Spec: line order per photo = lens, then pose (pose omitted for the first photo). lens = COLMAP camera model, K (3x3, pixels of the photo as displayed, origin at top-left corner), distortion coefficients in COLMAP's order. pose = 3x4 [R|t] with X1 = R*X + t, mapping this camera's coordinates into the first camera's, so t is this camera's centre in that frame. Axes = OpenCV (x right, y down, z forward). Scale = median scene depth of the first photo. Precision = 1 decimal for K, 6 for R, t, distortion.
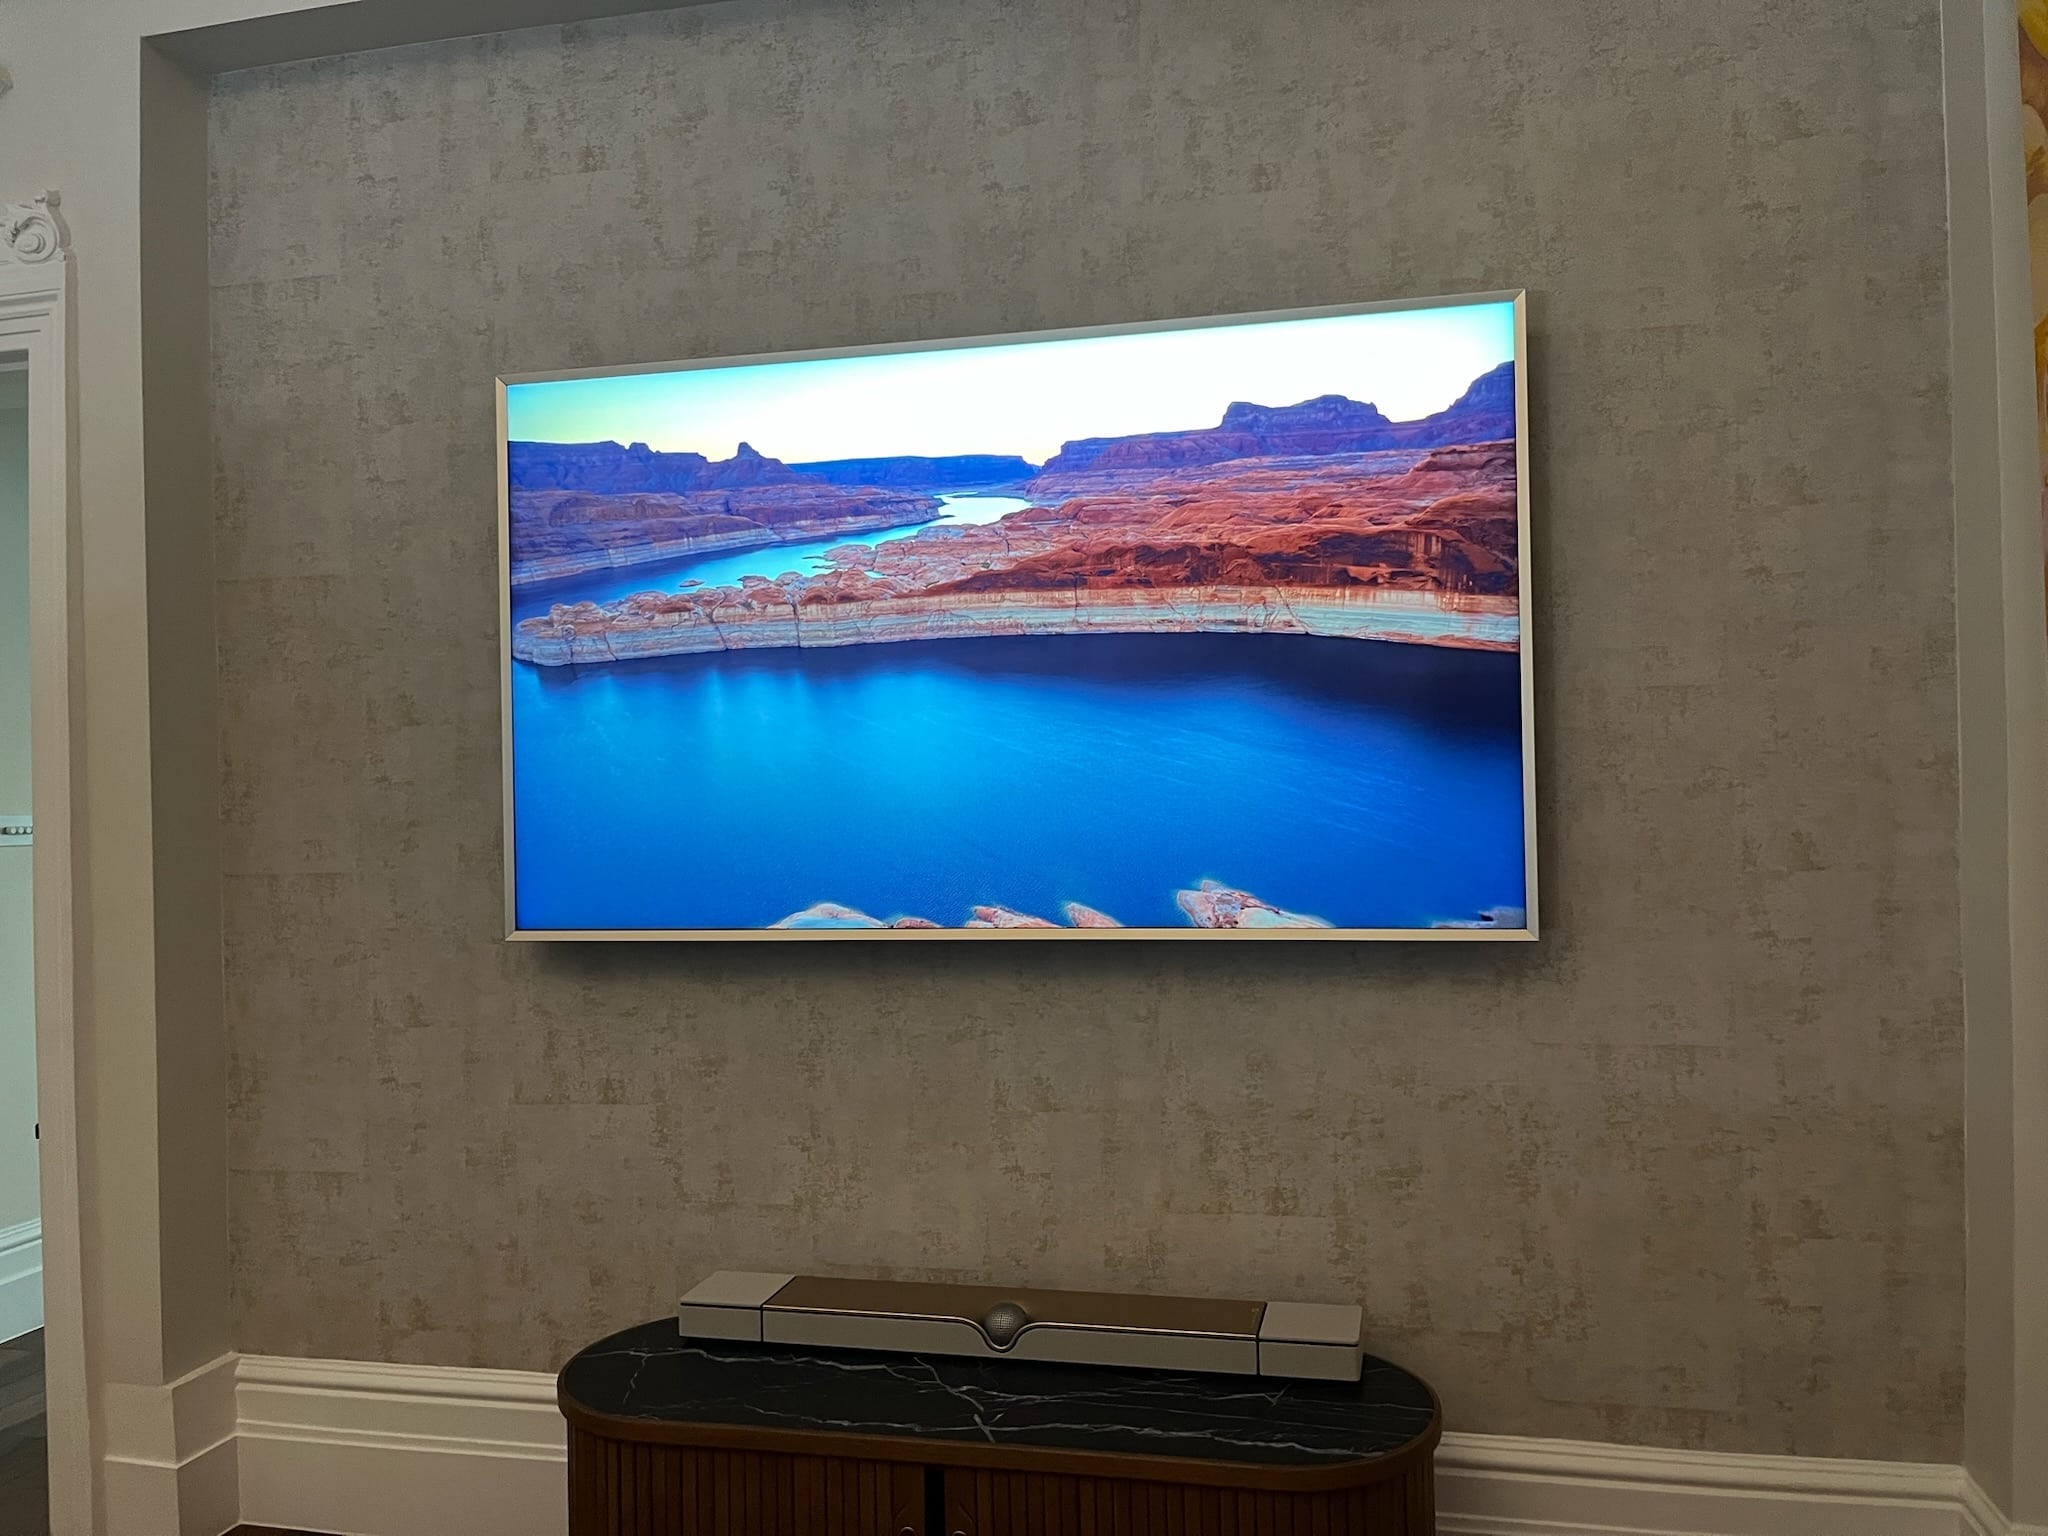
lens RADIAL K [[1603.9, 0, 1024.0], [0, 1603.9, 768.0], [0, 0, 1]] dist [0.034669, -0.039670]
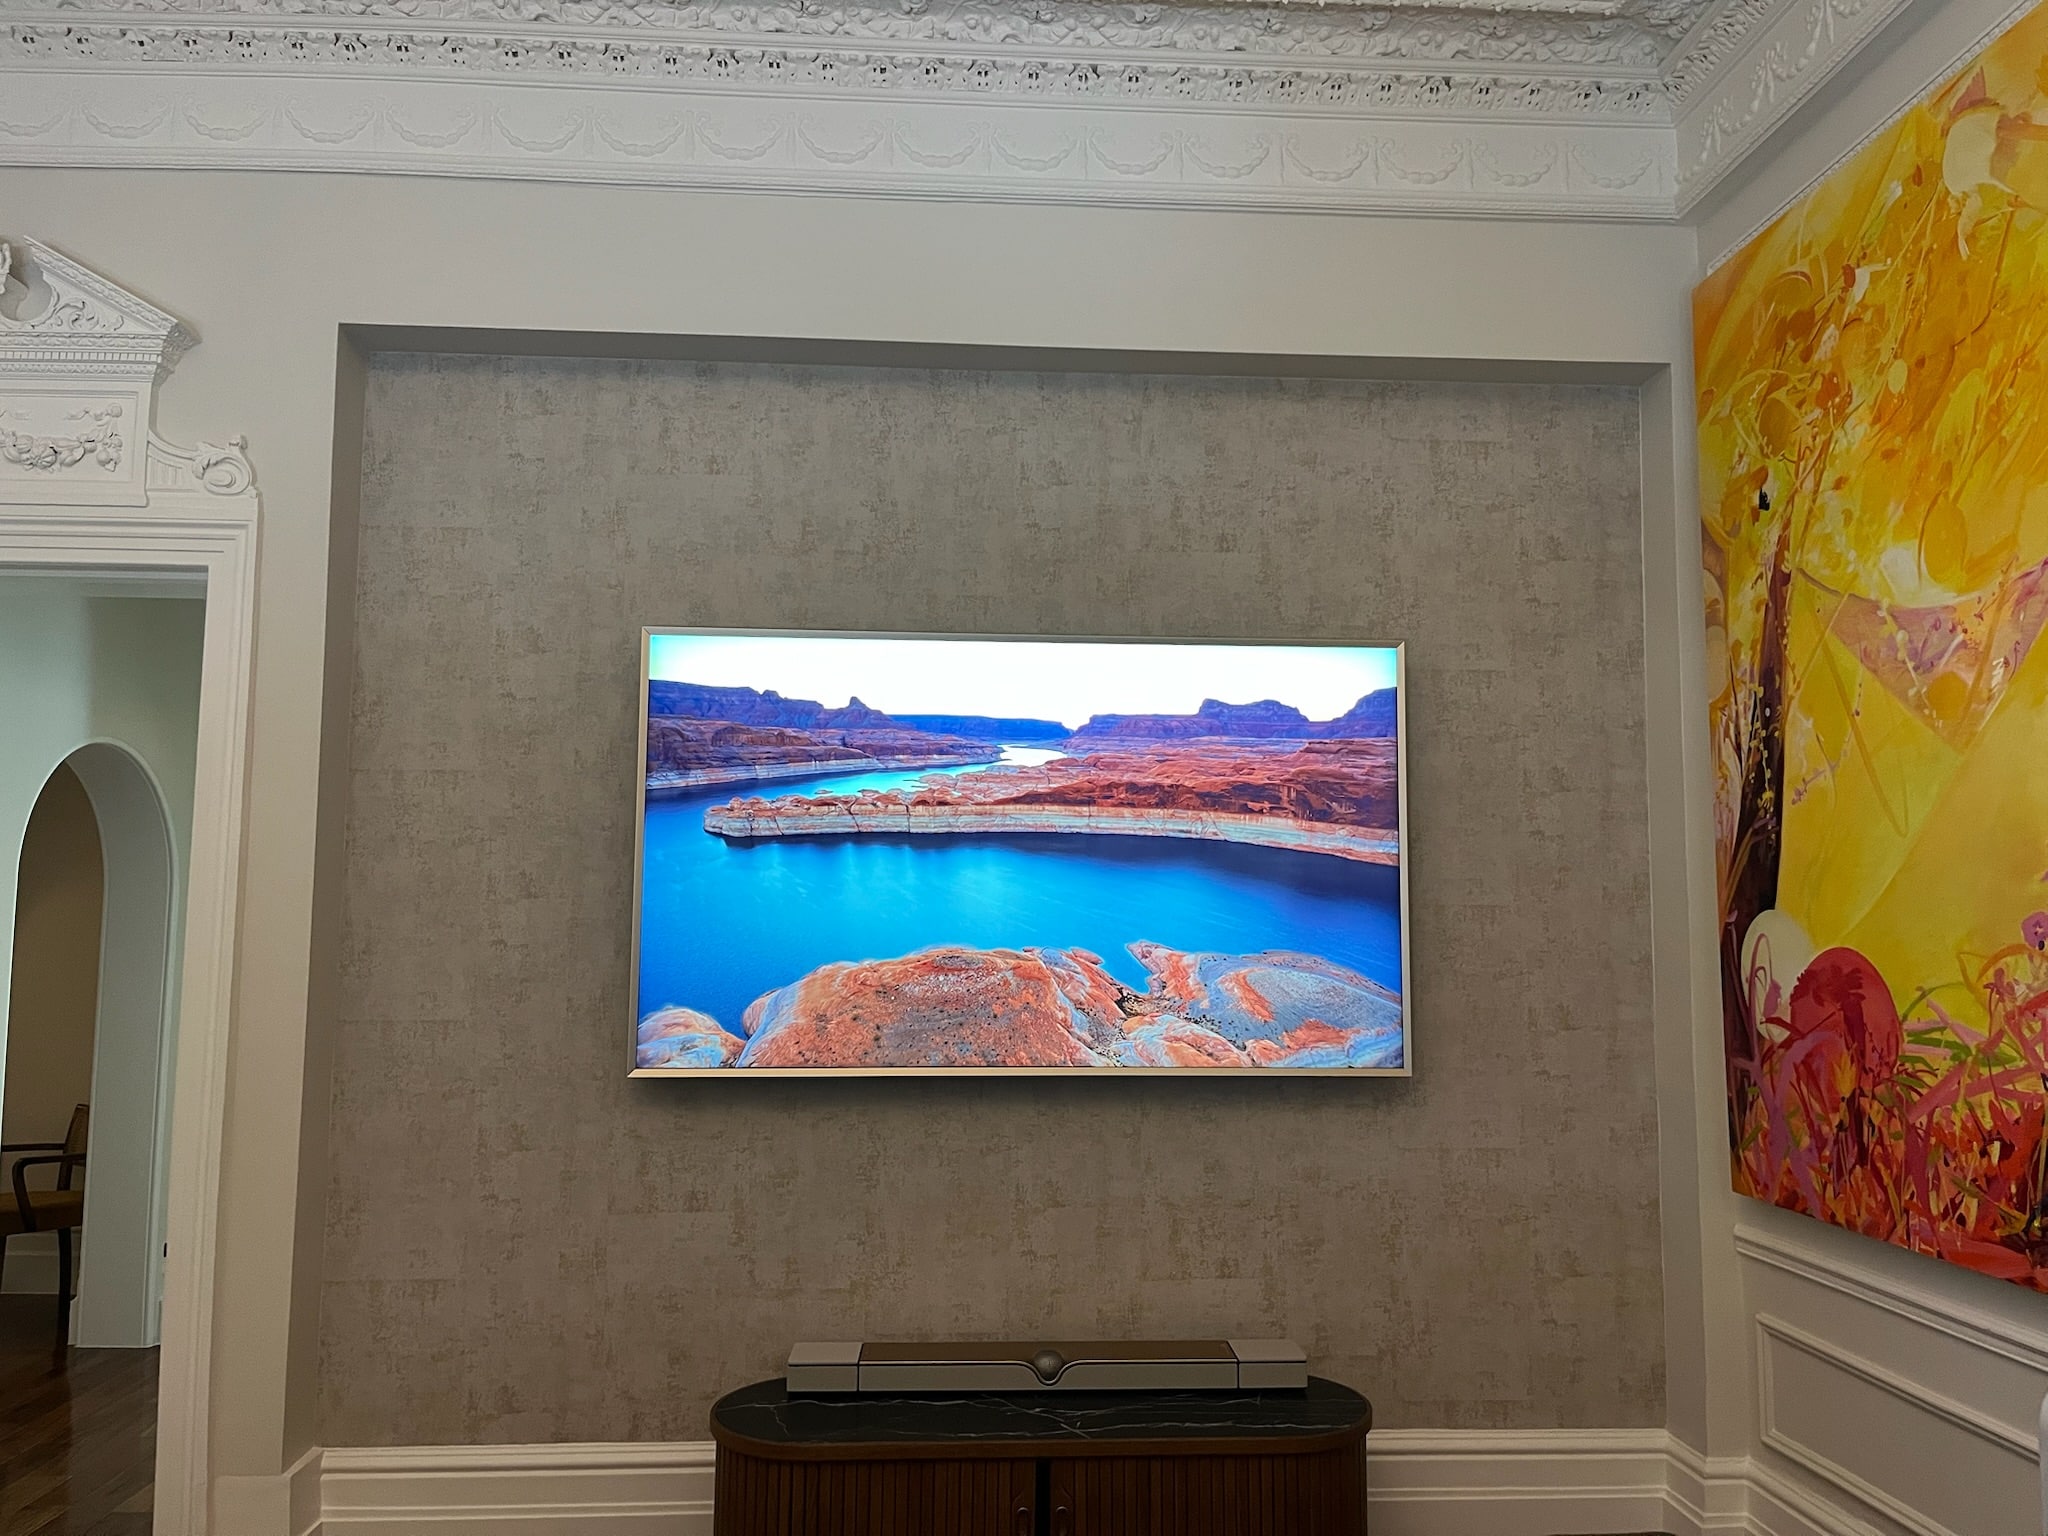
lens RADIAL K [[1603.9, 0, 1024.0], [0, 1603.9, 768.0], [0, 0, 1]] dist [0.034669, -0.039670]
pose [[0.958452, 0.056557, 0.279589, -0.407676], [-0.028580, 0.994255, -0.103149, -0.010400], [-0.283817, 0.090873, 0.954563, -0.303213]]
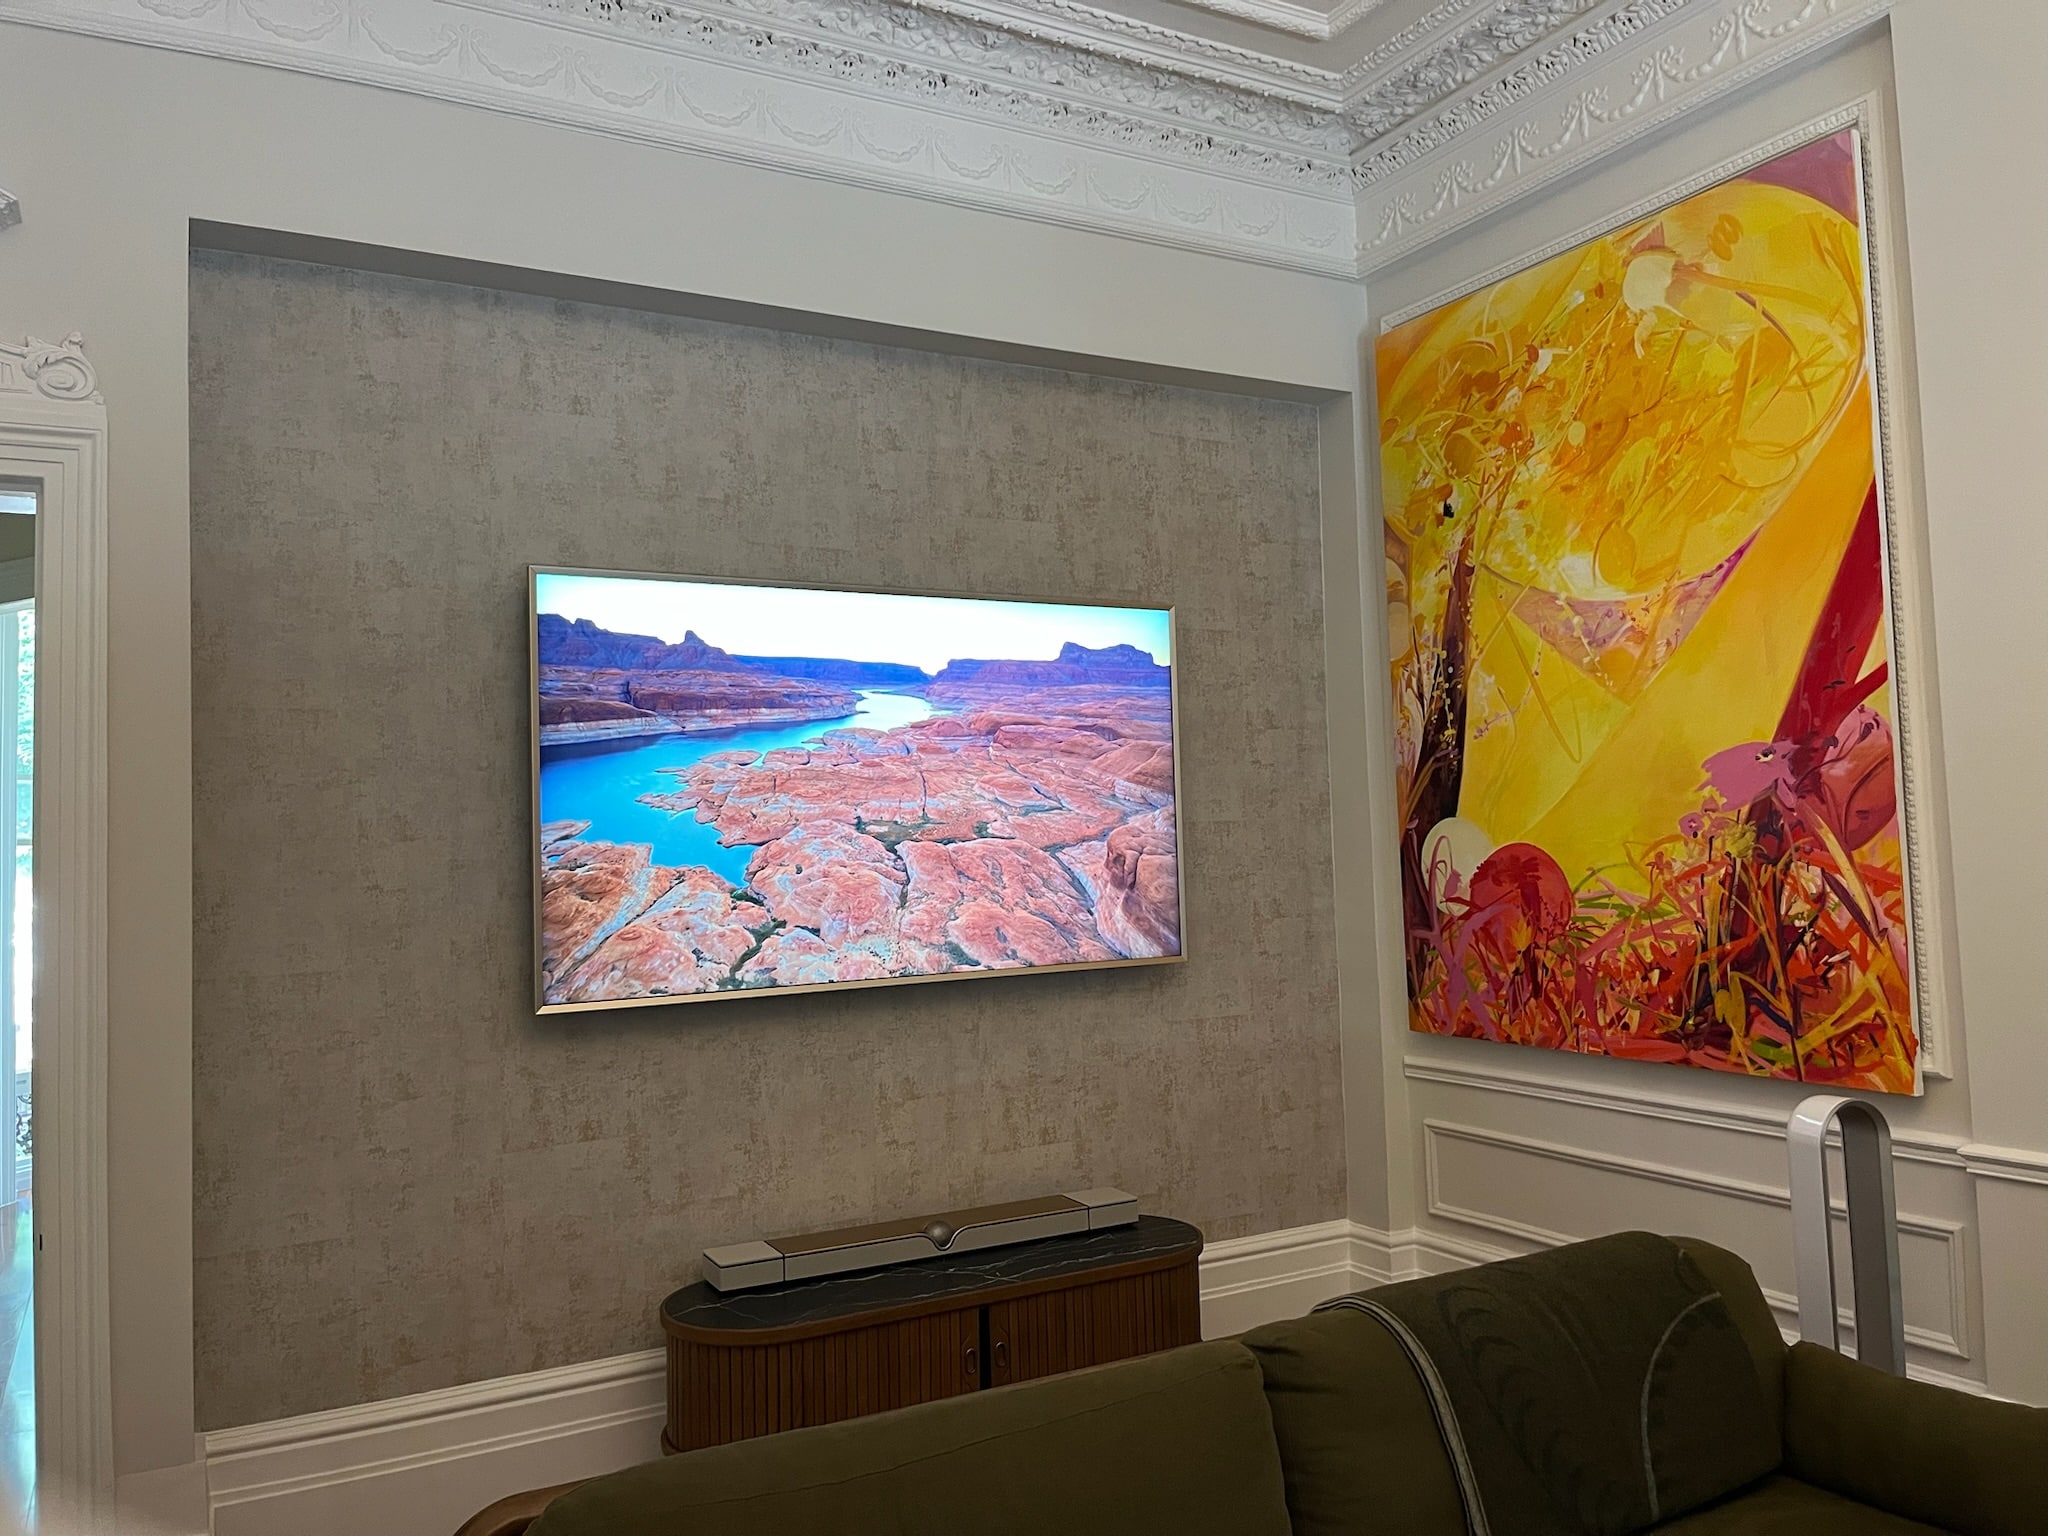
lens RADIAL K [[1599.6, 0, 1062.7], [0, 1599.6, 752.1], [0, 0, 1]] dist [0.030390, -0.043240]
pose [[0.730433, 0.038972, 0.681871, -0.922132], [0.013365, 0.997364, -0.071322, -0.001287], [-0.682853, 0.061209, 0.727987, -0.206733]]
